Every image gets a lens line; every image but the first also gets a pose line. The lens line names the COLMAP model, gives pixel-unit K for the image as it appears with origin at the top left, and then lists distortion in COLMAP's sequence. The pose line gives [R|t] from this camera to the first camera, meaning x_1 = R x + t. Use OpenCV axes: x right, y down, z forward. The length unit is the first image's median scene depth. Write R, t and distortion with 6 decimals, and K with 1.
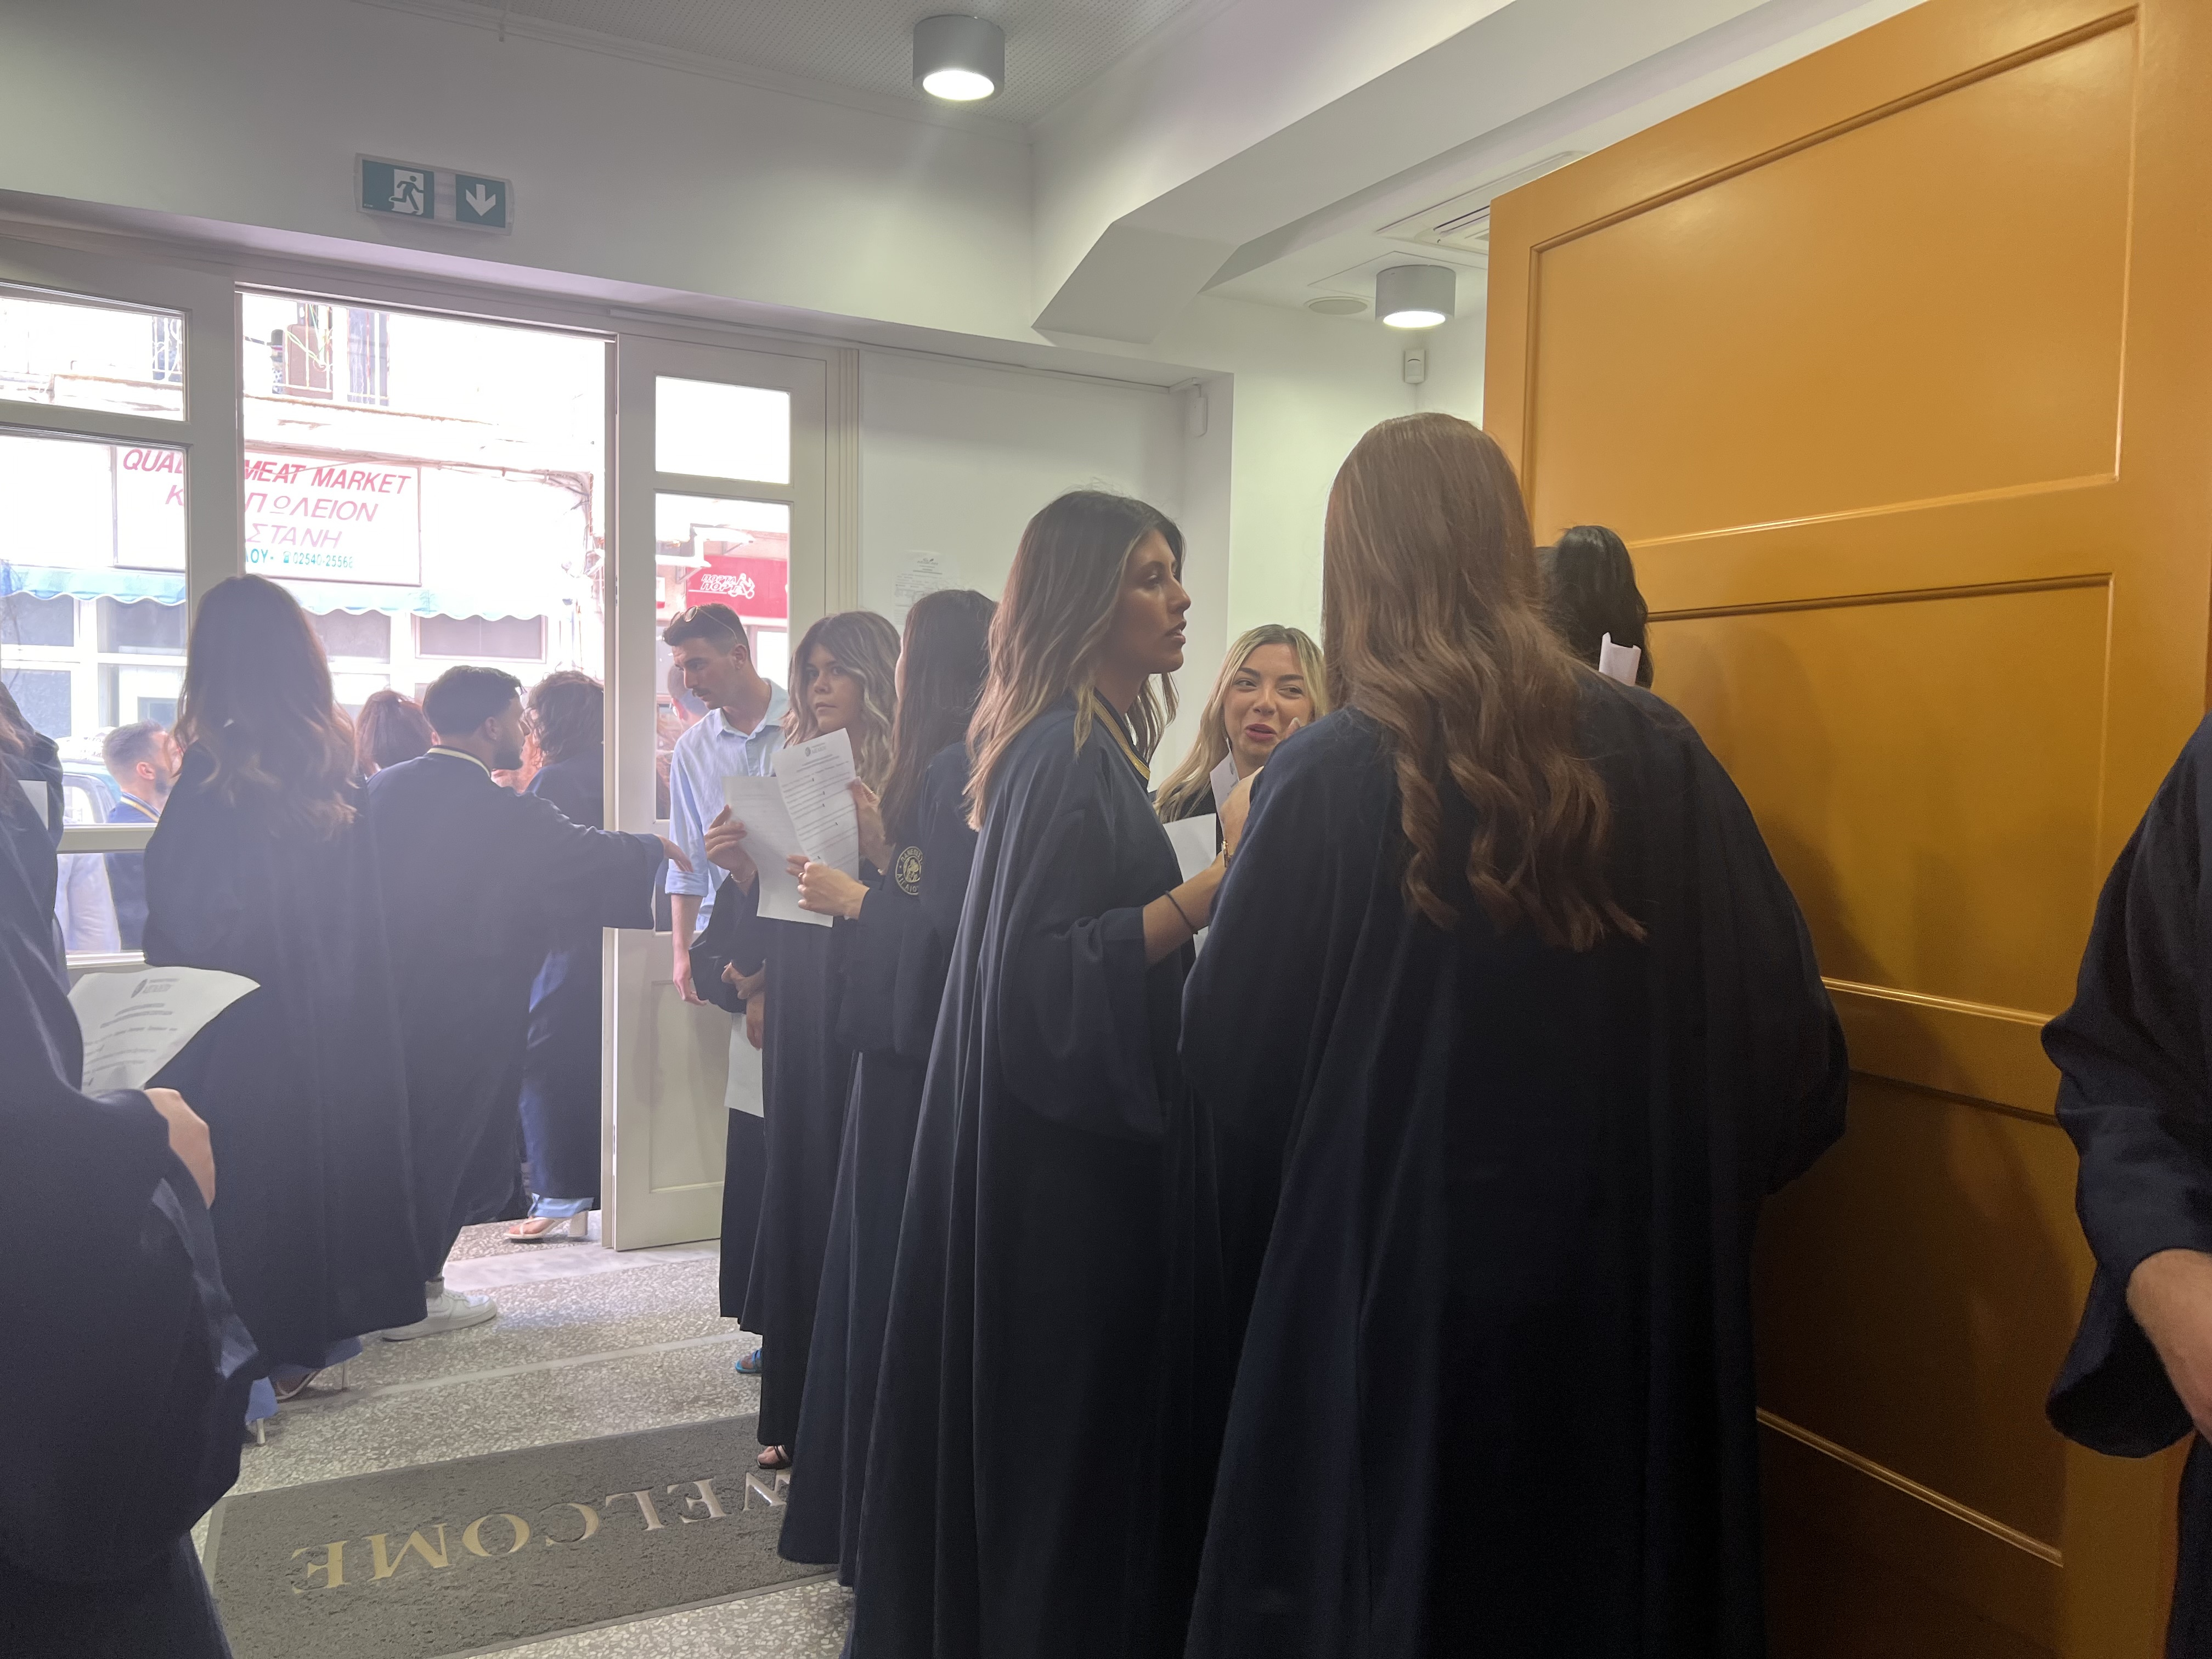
lens RADIAL K [[1620.6, 0, 1101.1], [0, 1620.6, 847.0], [0, 0, 1]] dist [0.002548, 0.004023]
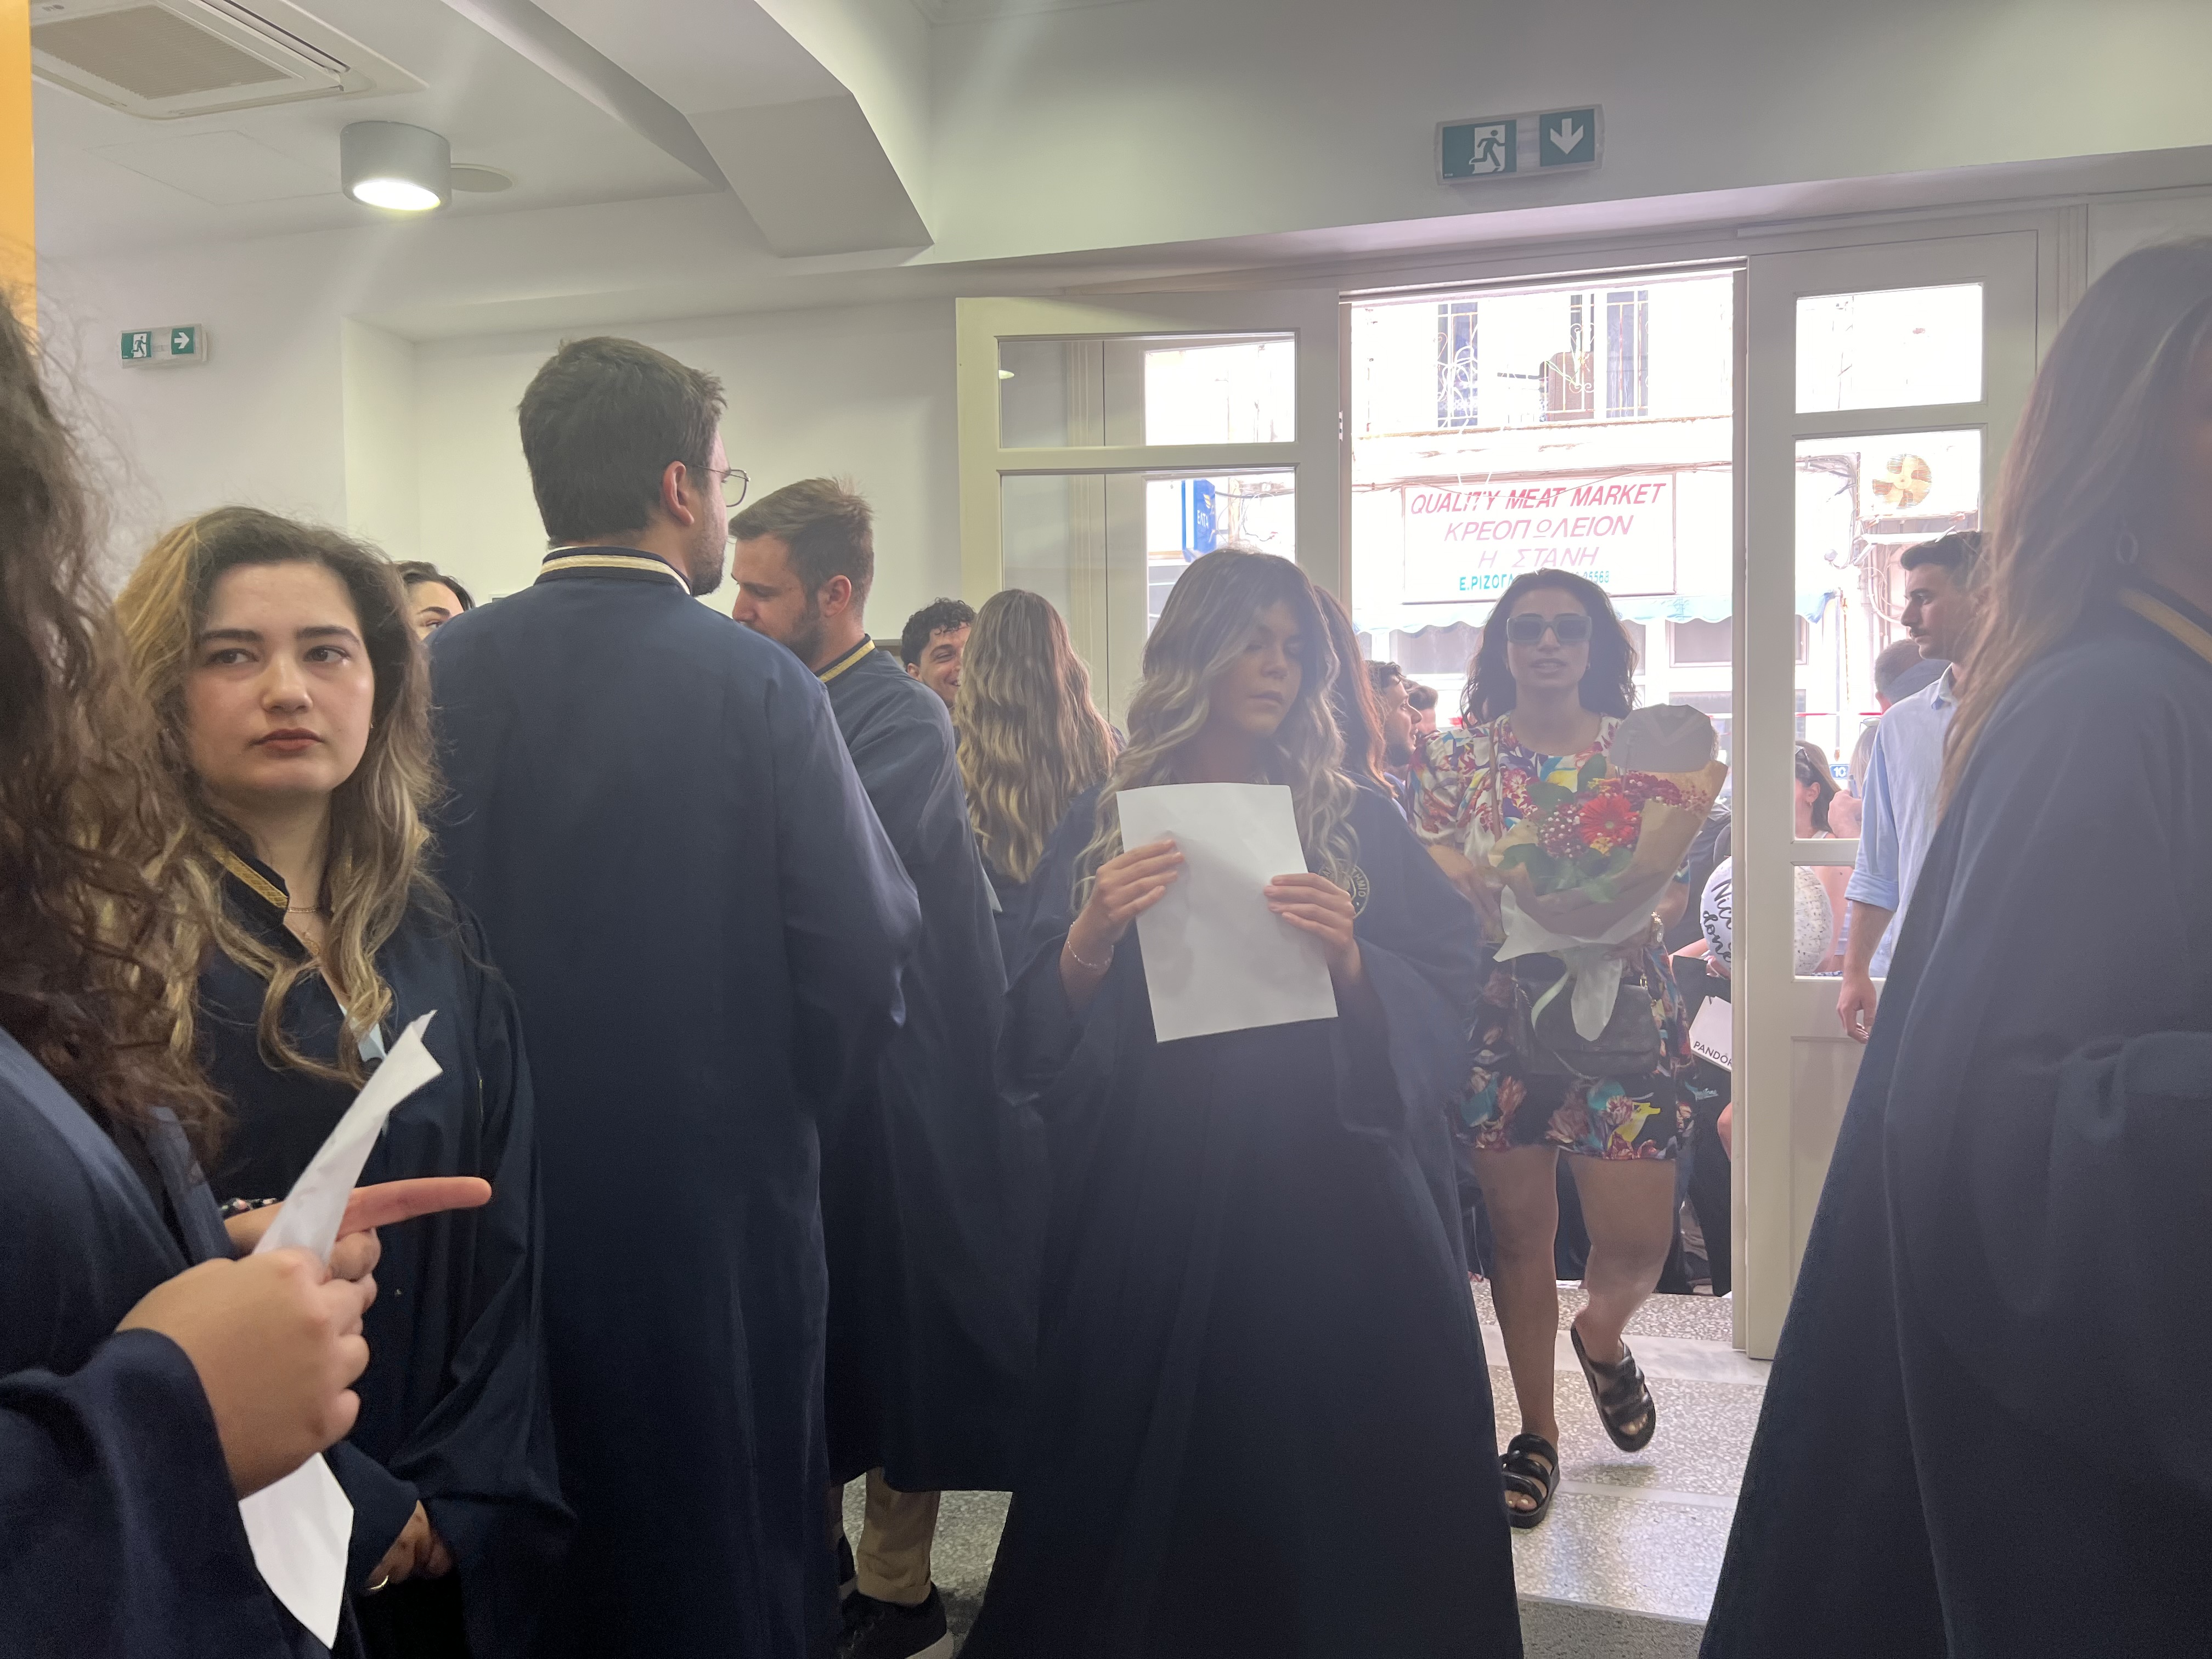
lens RADIAL K [[1696.4, 0, 1093.2], [0, 1696.4, 811.0], [0, 0, 1]] dist [0.034460, -0.007015]
pose [[0.746710, -0.009308, -0.665085, 0.033777], [-0.010216, 0.999624, -0.025459, -0.003943], [0.665072, 0.025804, 0.746334, 0.116890]]
